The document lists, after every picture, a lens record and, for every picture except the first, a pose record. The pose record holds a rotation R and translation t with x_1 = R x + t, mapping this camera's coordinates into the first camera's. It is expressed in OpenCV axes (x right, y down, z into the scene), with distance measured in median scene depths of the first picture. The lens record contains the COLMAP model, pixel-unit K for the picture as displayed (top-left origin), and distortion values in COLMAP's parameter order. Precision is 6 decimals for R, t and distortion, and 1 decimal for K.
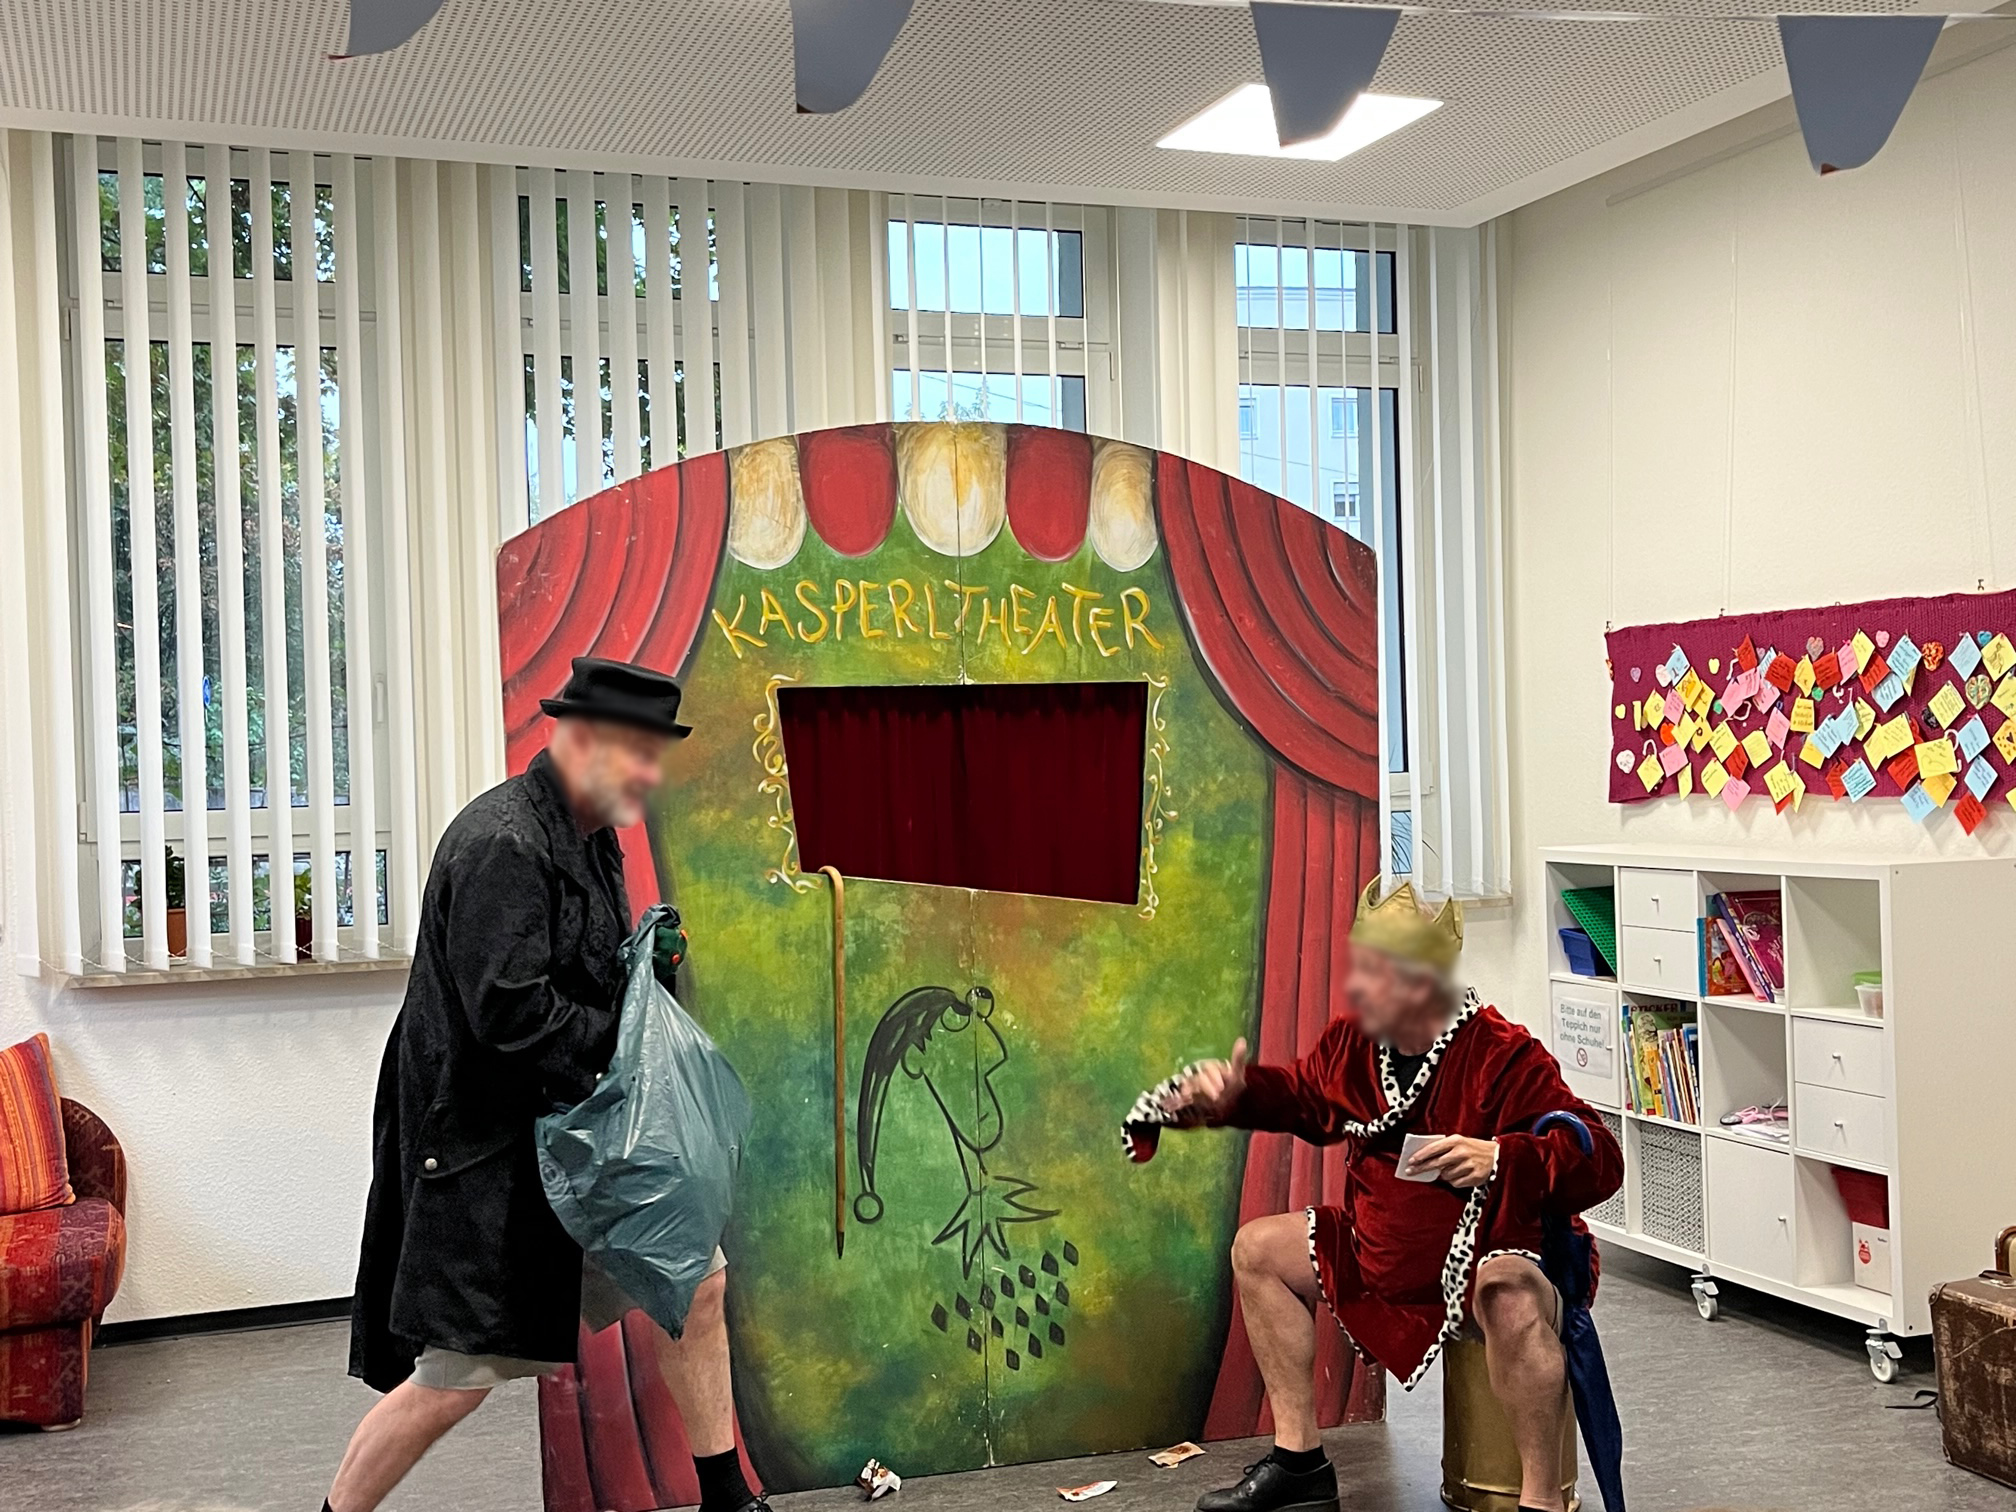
lens RADIAL K [[2216.4, 0, 1009.2], [0, 2216.4, 750.5], [0, 0, 1]] dist [0.019110, 0.000000]
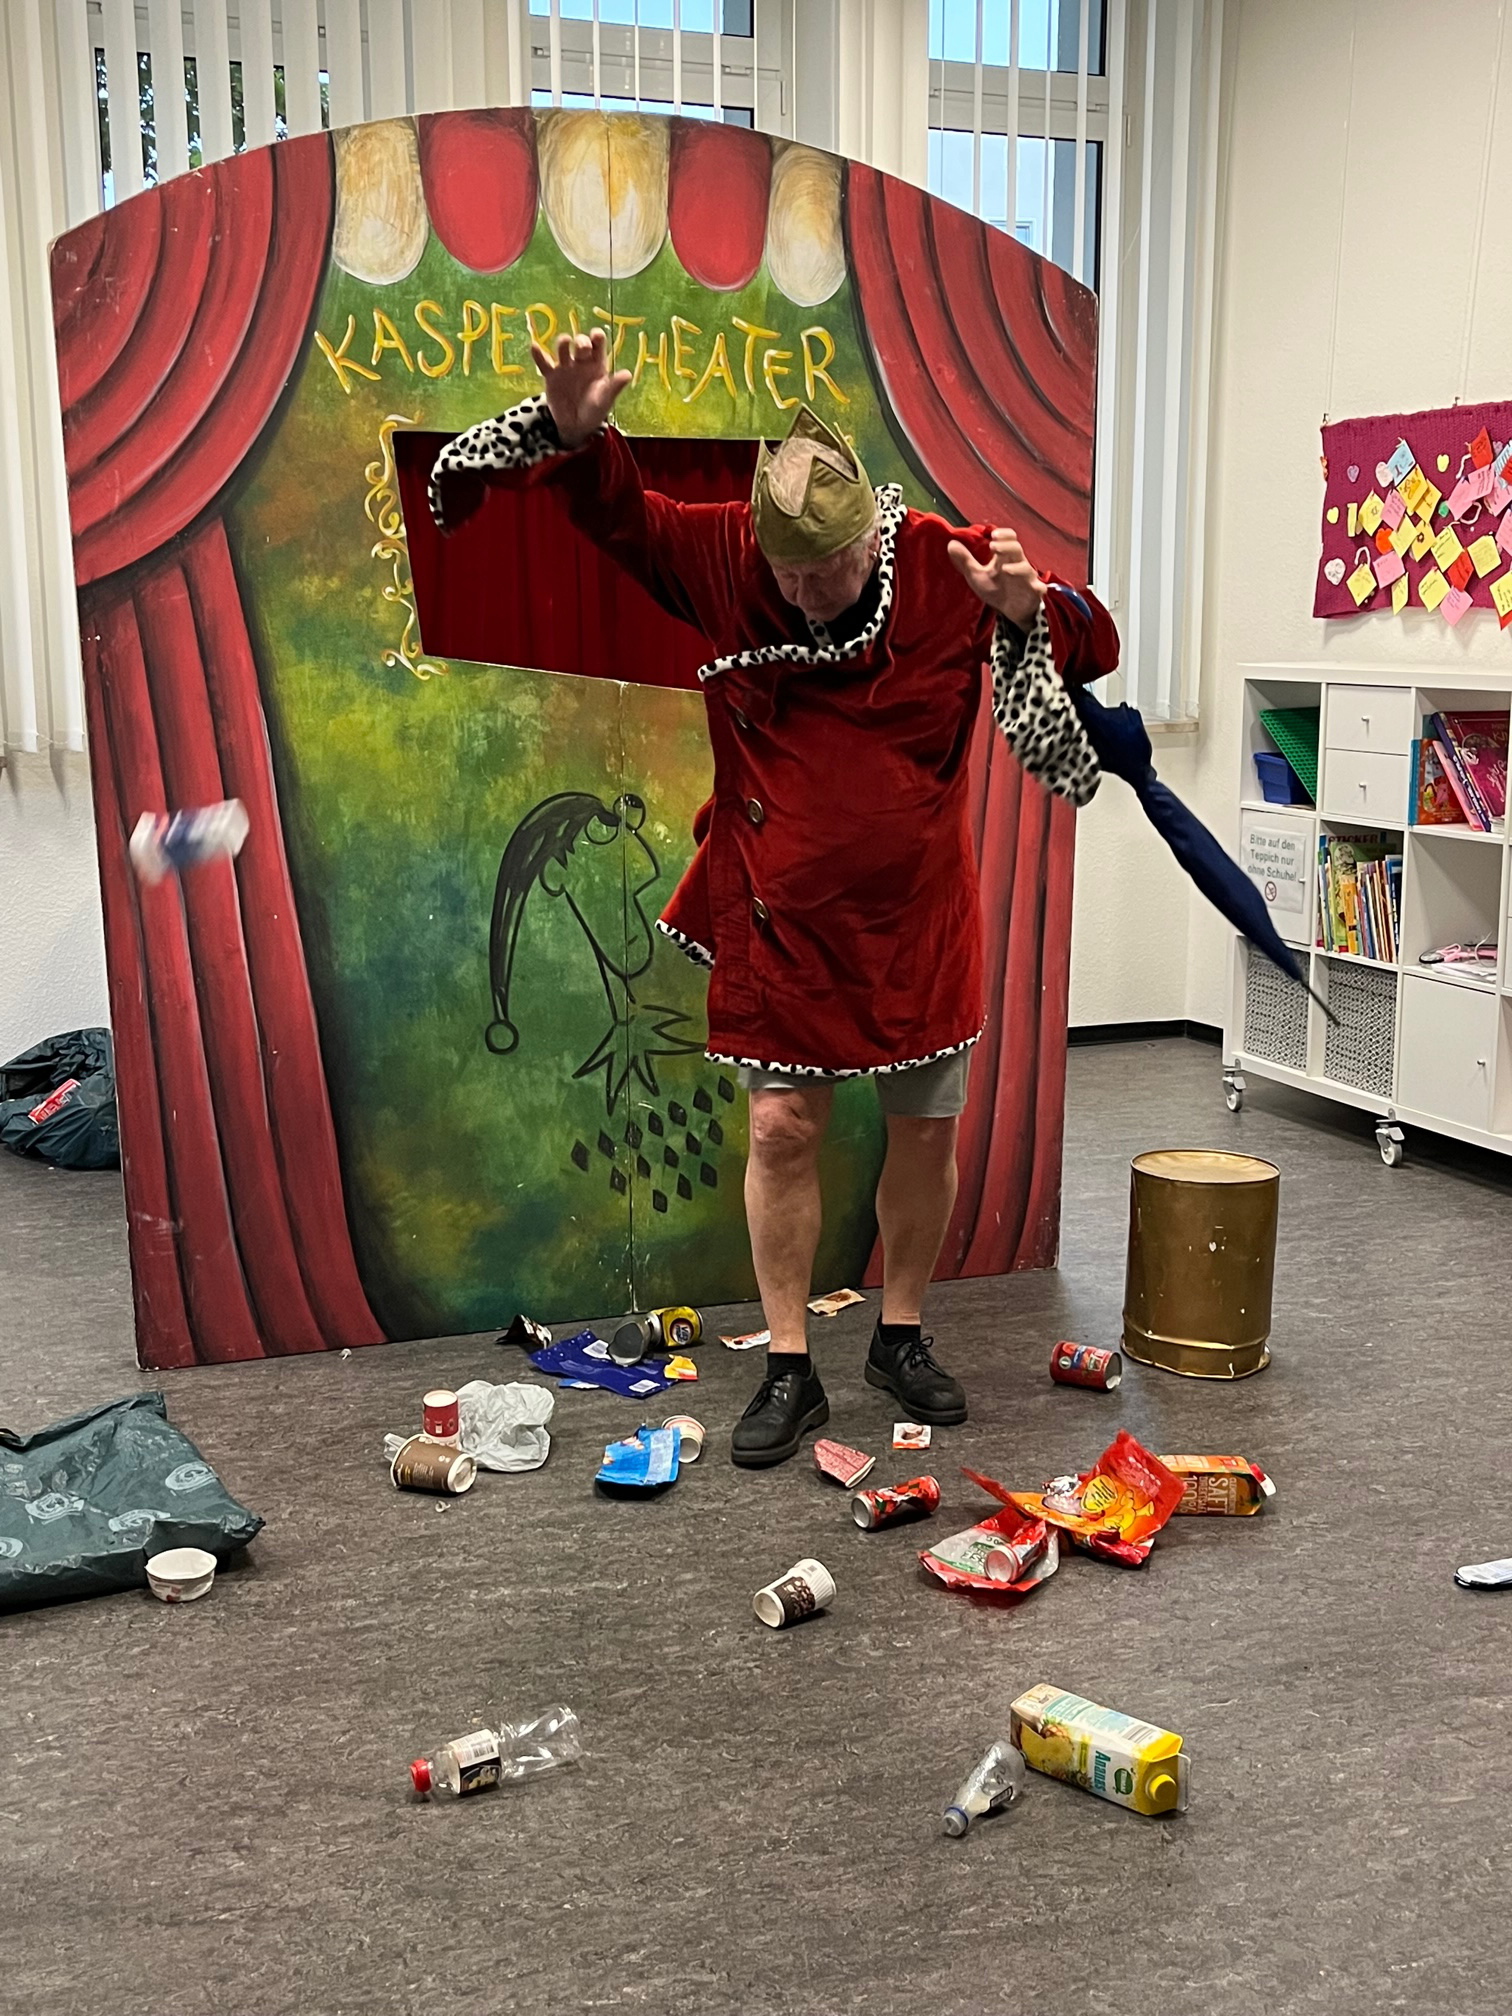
lens RADIAL K [[2216.4, 0, 760.4], [0, 2216.4, 1014.7], [0, 0, 1]] dist [0.019110, 0.000000]
pose [[0.998376, 0.014270, 0.055151, -0.008339], [-0.024317, 0.982239, 0.186049, 0.027717], [-0.051517, -0.187088, 0.980991, 0.115946]]
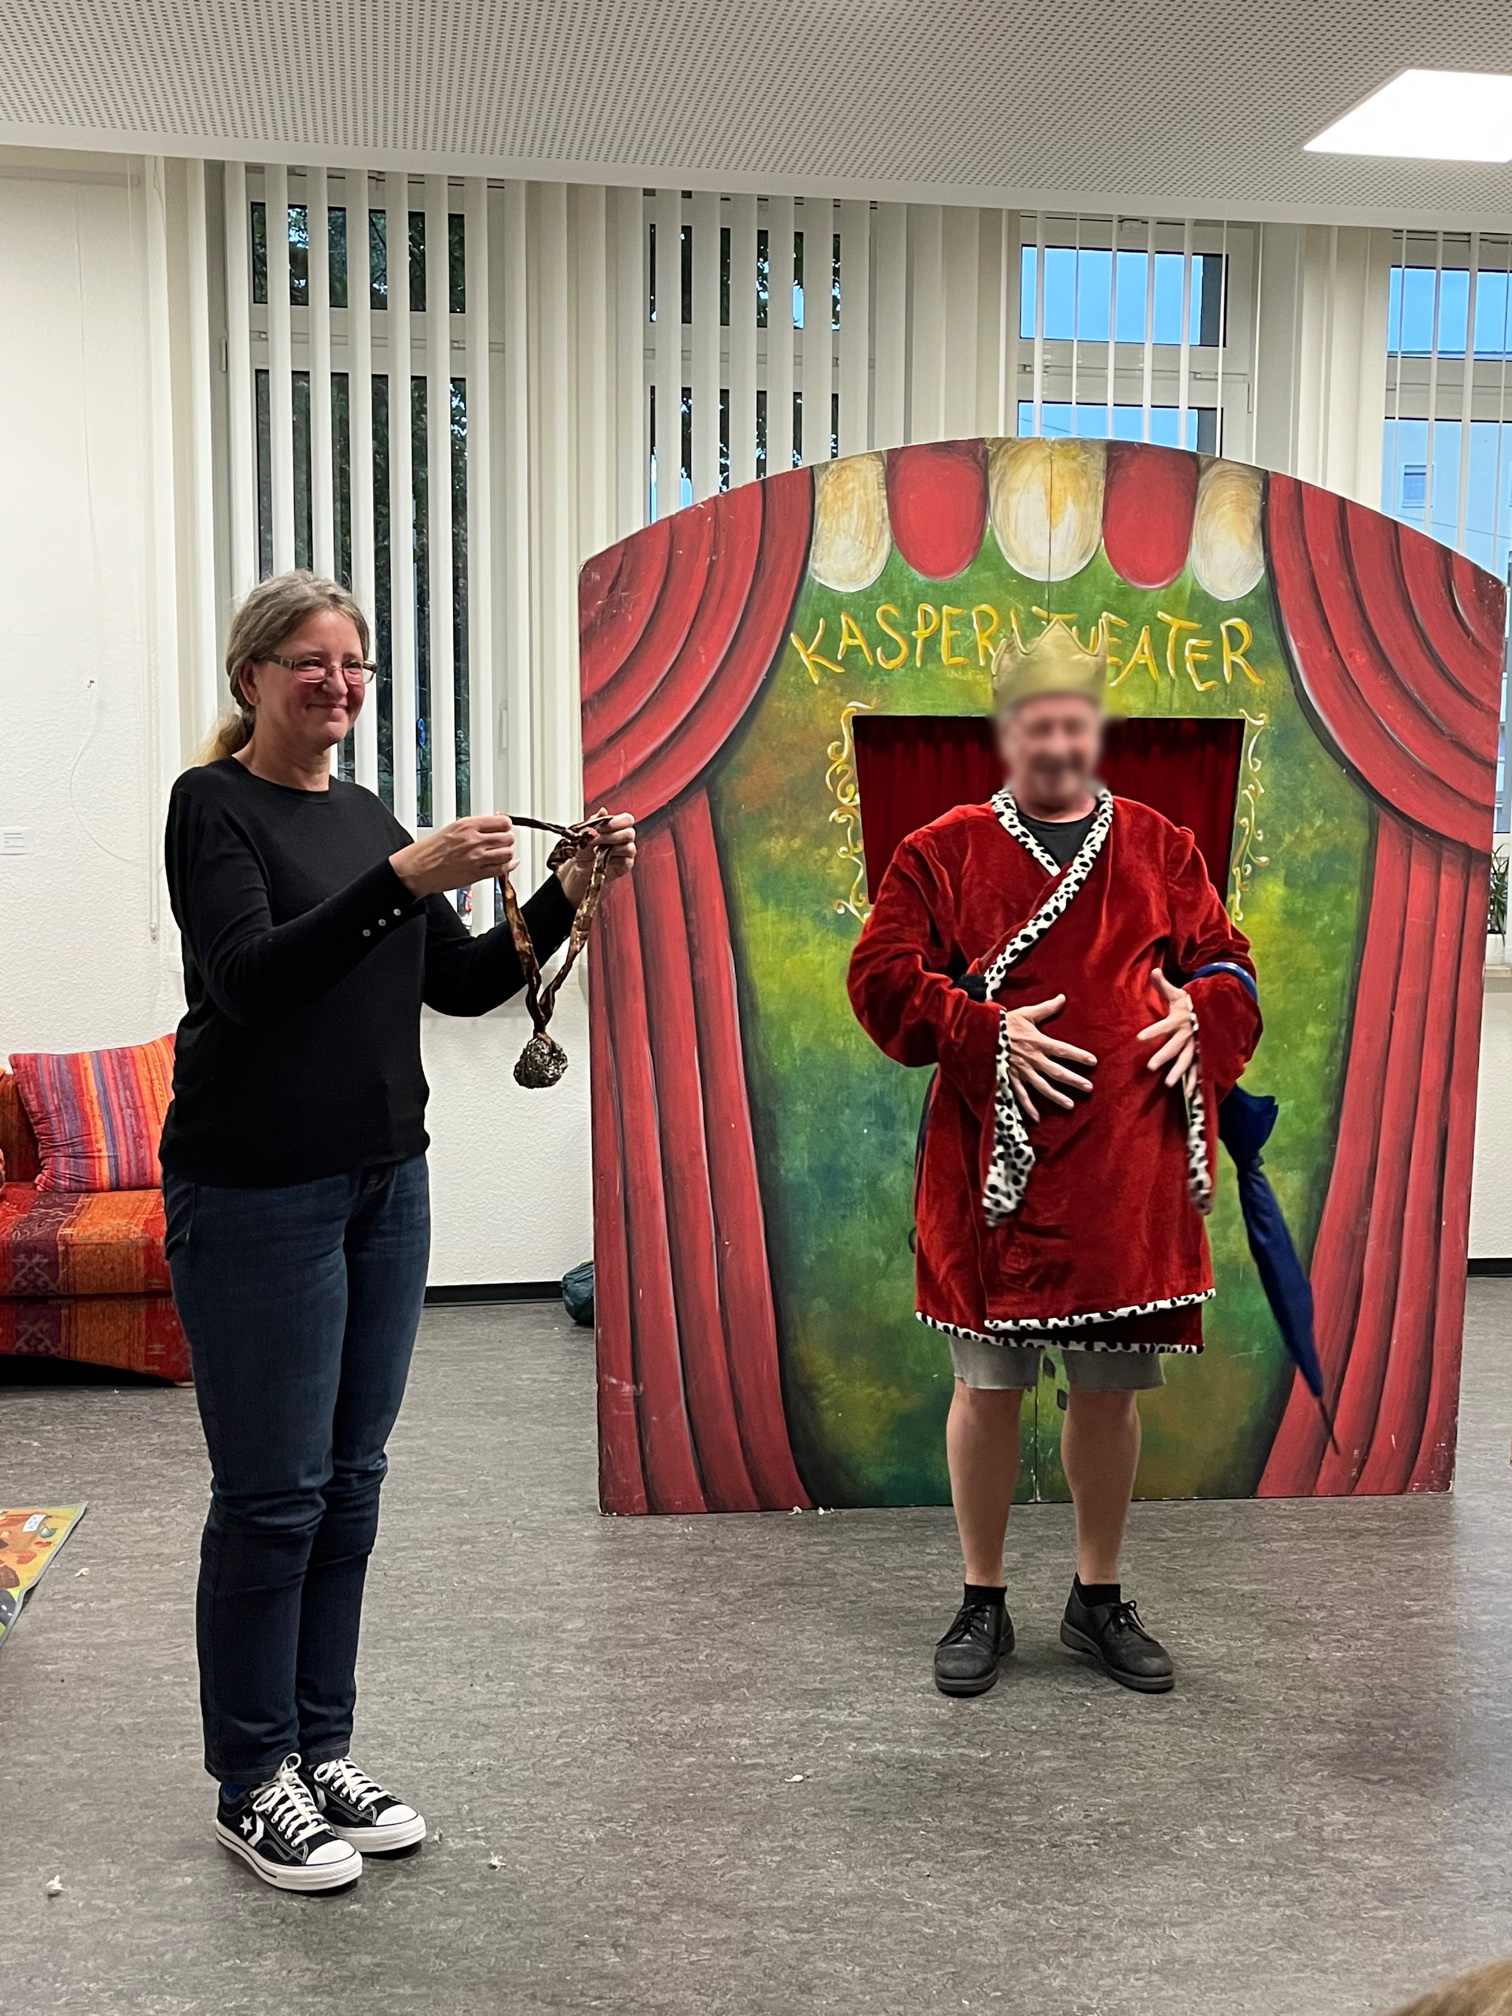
lens RADIAL K [[2067.5, 0, 765.8], [0, 2067.5, 1024.0], [0, 0, 1]] dist [0.031650, 0.000000]
pose [[0.981896, 0.051748, -0.182213, 0.029779], [-0.032381, 0.993656, 0.107704, 0.009817], [0.186631, -0.099854, 0.977342, 0.079531]]
